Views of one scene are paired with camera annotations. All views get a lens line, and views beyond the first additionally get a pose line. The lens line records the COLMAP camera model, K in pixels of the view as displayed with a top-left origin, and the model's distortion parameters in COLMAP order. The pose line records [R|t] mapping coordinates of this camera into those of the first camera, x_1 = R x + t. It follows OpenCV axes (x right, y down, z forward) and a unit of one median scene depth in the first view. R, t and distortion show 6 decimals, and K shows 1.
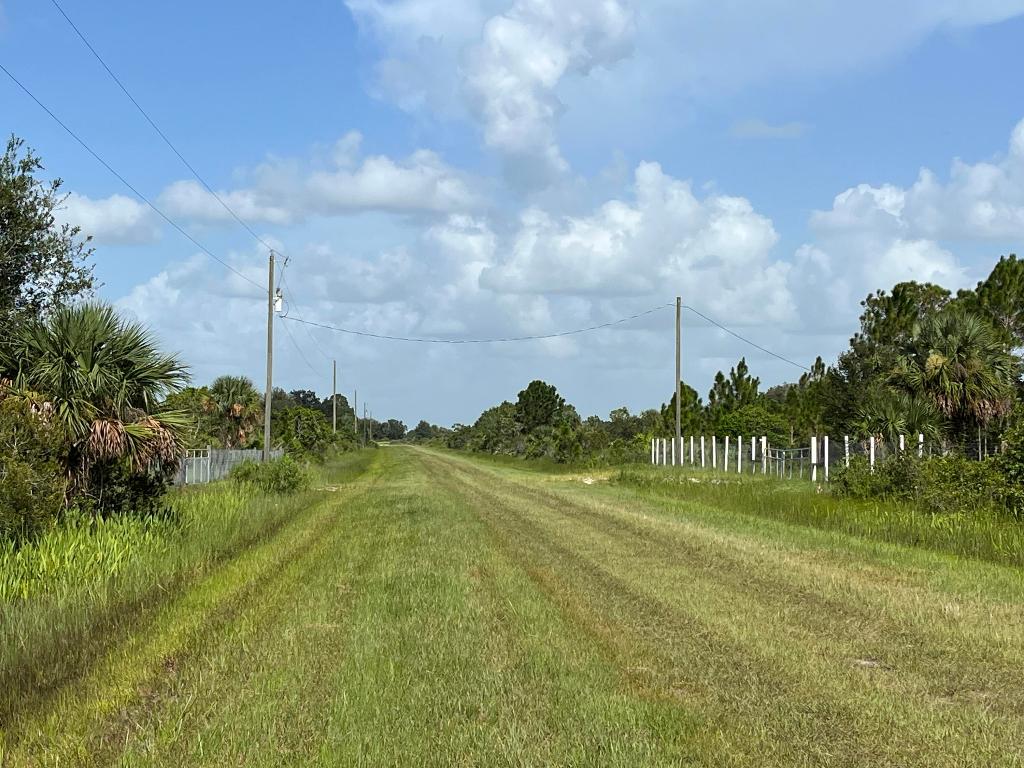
lens RADIAL K [[1791.7, 0, 511.7], [0, 1791.7, 384.6], [0, 0, 1]] dist [0.006675, 0.000000]
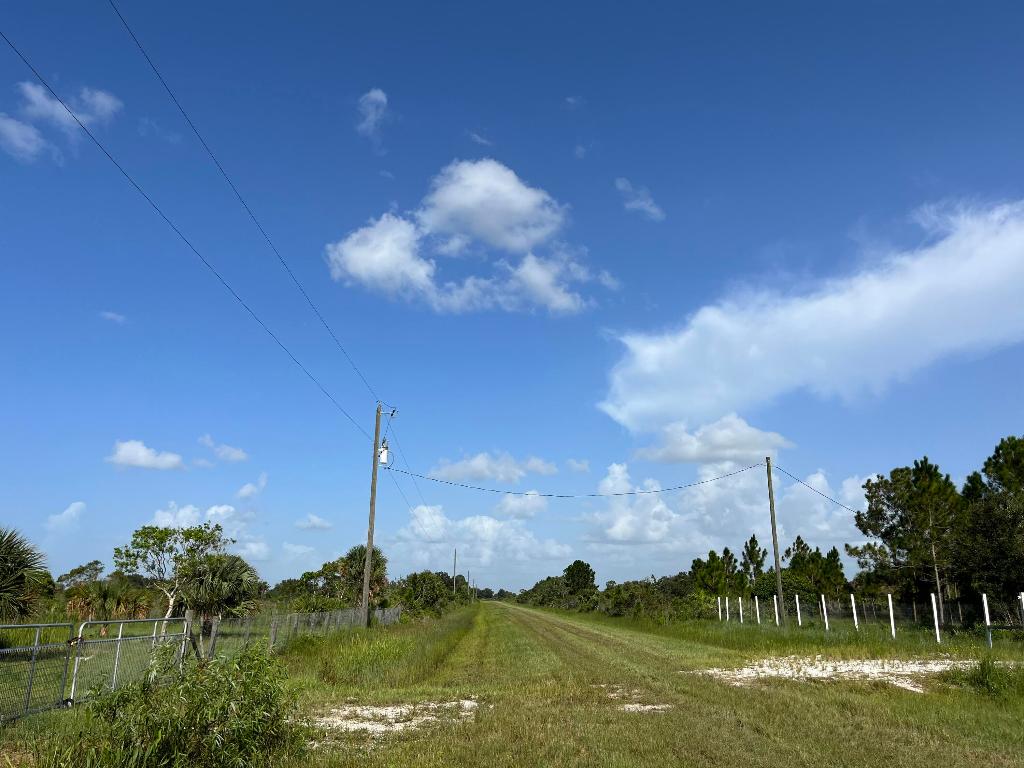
lens RADIAL K [[778.1, 0, 514.8], [0, 778.1, 385.2], [0, 0, 1]] dist [0.052324, -0.082291]
pose [[0.999510, -0.012029, -0.028912, -0.024124], [0.004945, 0.972324, -0.233582, 0.009554], [0.030922, 0.233325, 0.971907, 0.307681]]
